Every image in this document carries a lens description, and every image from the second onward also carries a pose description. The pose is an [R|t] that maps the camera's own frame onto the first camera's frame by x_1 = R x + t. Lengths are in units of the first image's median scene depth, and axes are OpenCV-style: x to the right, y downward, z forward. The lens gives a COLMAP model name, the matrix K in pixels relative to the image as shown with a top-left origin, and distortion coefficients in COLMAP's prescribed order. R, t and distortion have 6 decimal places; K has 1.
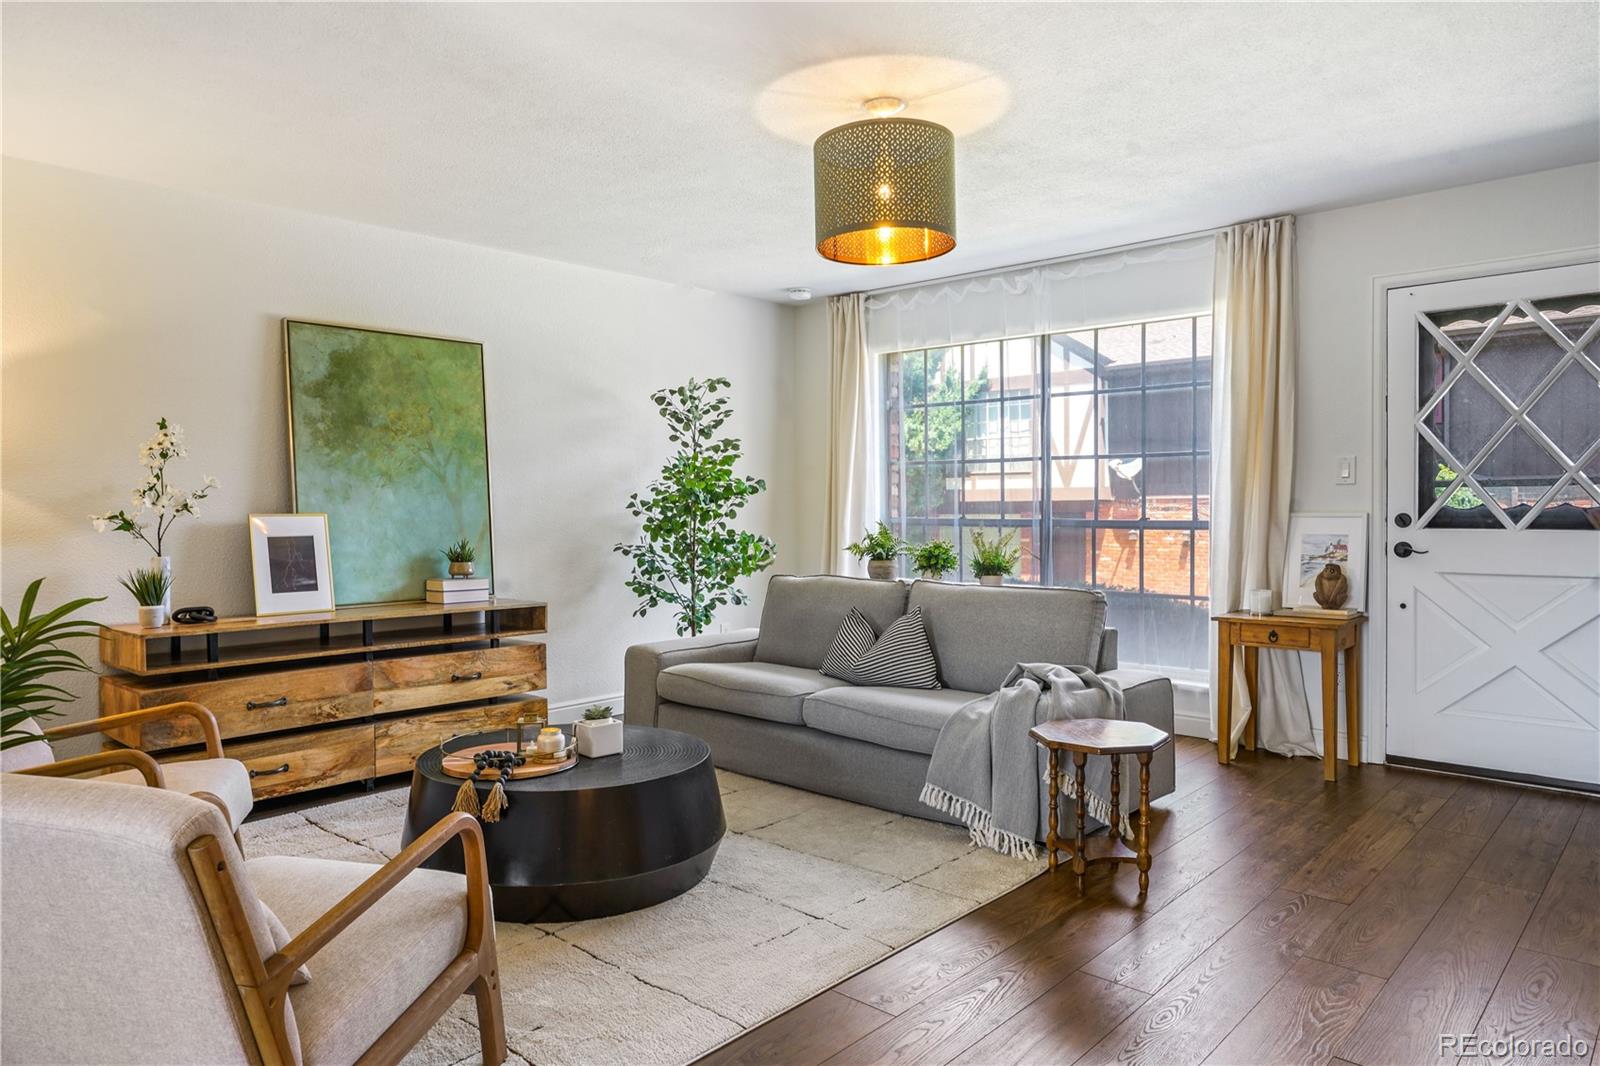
lens RADIAL K [[974.5, 0, 836.5], [0, 974.5, 530.0], [0, 0, 1]] dist [-0.006130, 0.018050]
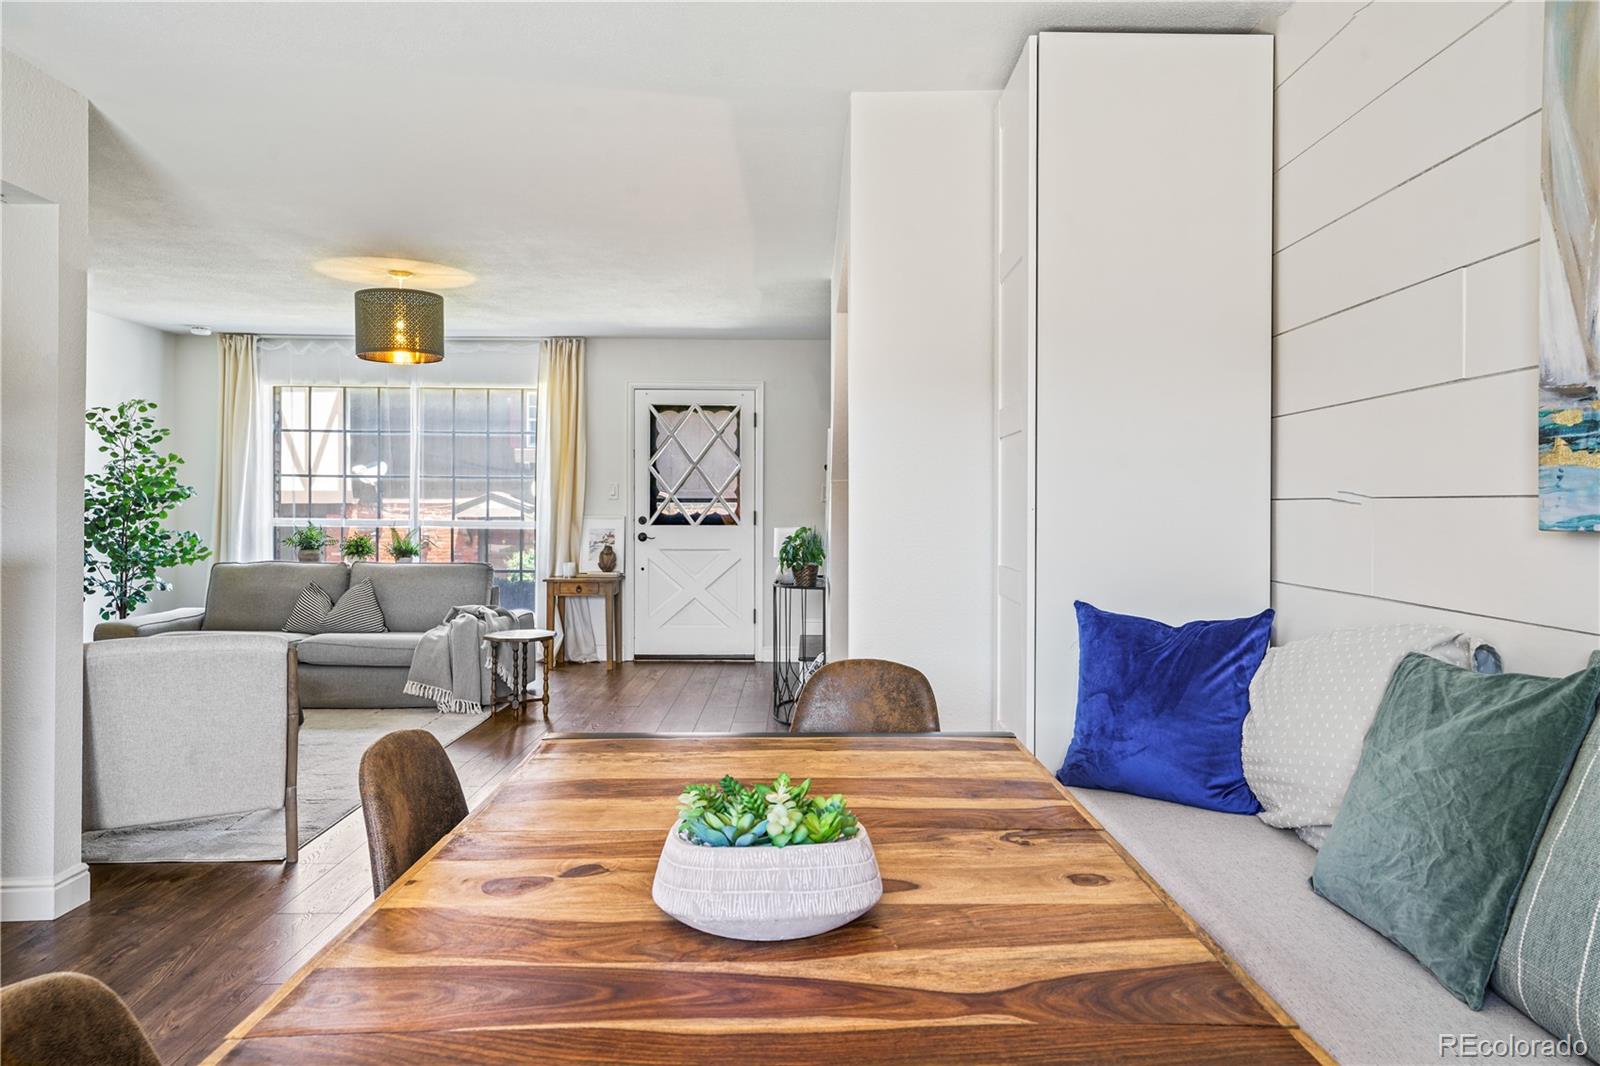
lens RADIAL K [[1086.9, 0, 813.9], [0, 1086.9, 502.4], [0, 0, 1]] dist [0.004161, 0.009065]
pose [[0.729141, 0.013610, 0.684228, -0.550246], [0.006896, 0.999605, -0.027232, 0.013442], [-0.684329, 0.024574, 0.728759, -0.661033]]
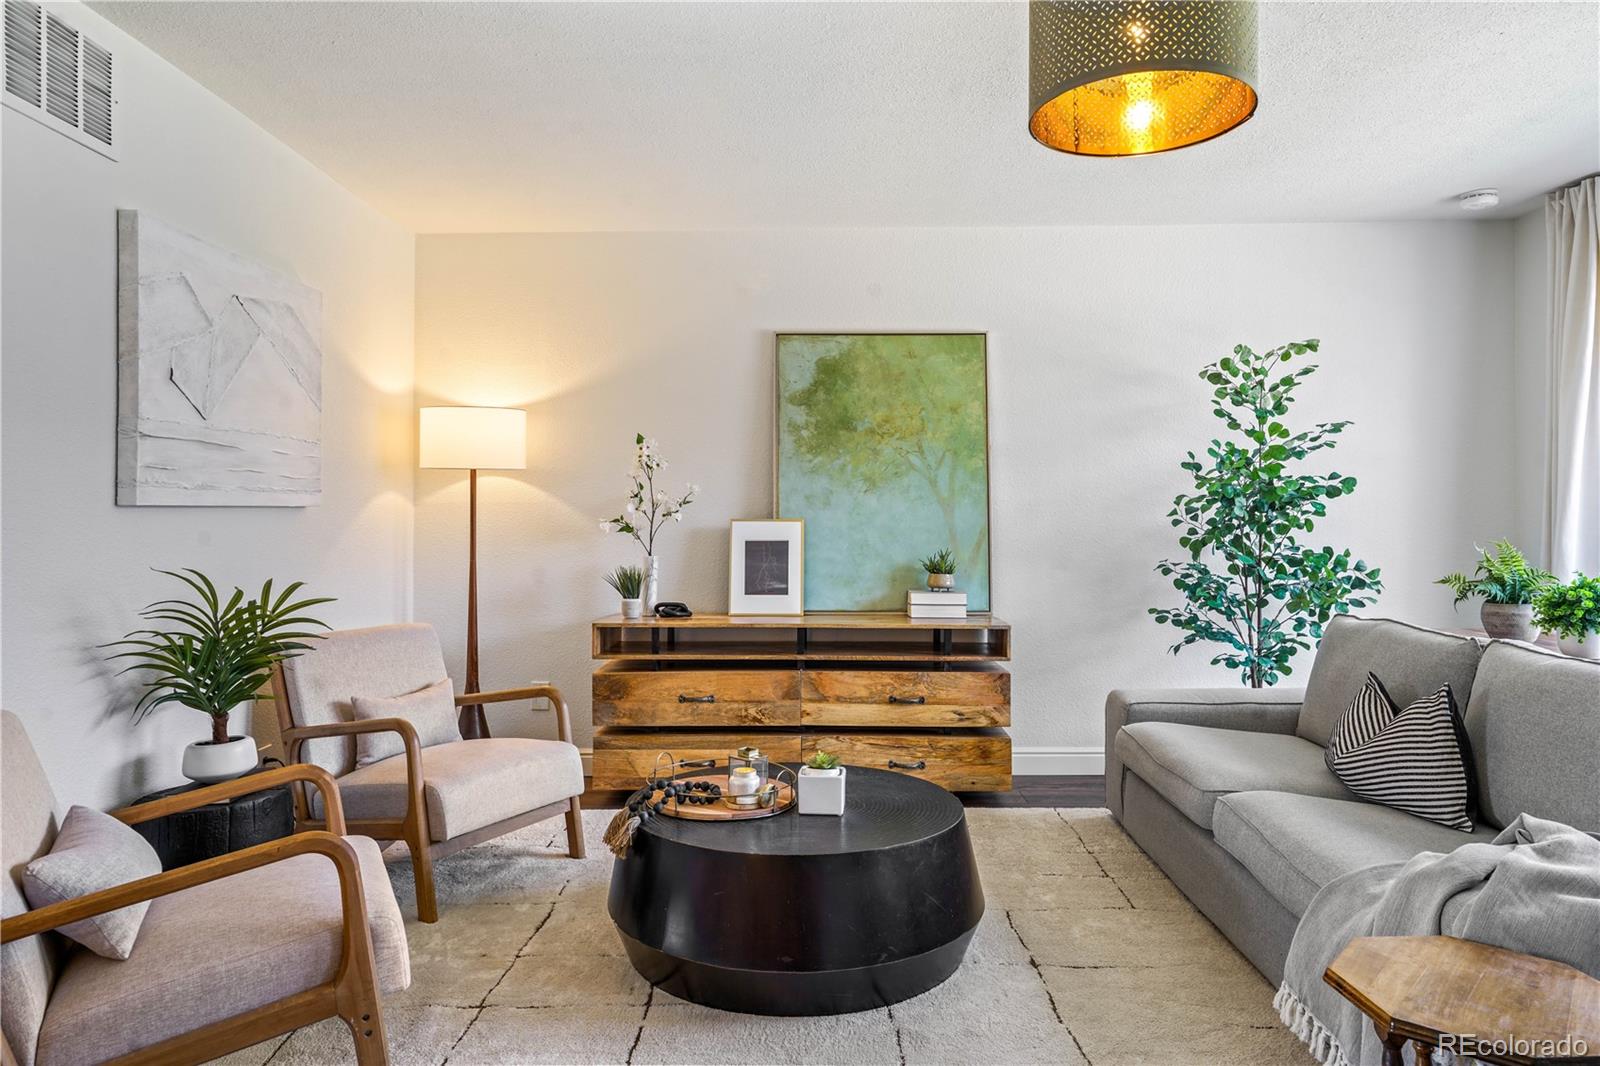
lens RADIAL K [[1054.8, 0, 771.3], [0, 1054.8, 503.2], [0, 0, 1]] dist [0.029952, 0.008884]
pose [[0.687879, -0.001242, -0.725824, 0.236088], [-0.022723, 0.999472, -0.023245, -0.006829], [0.725470, 0.032483, 0.687487, 0.208694]]
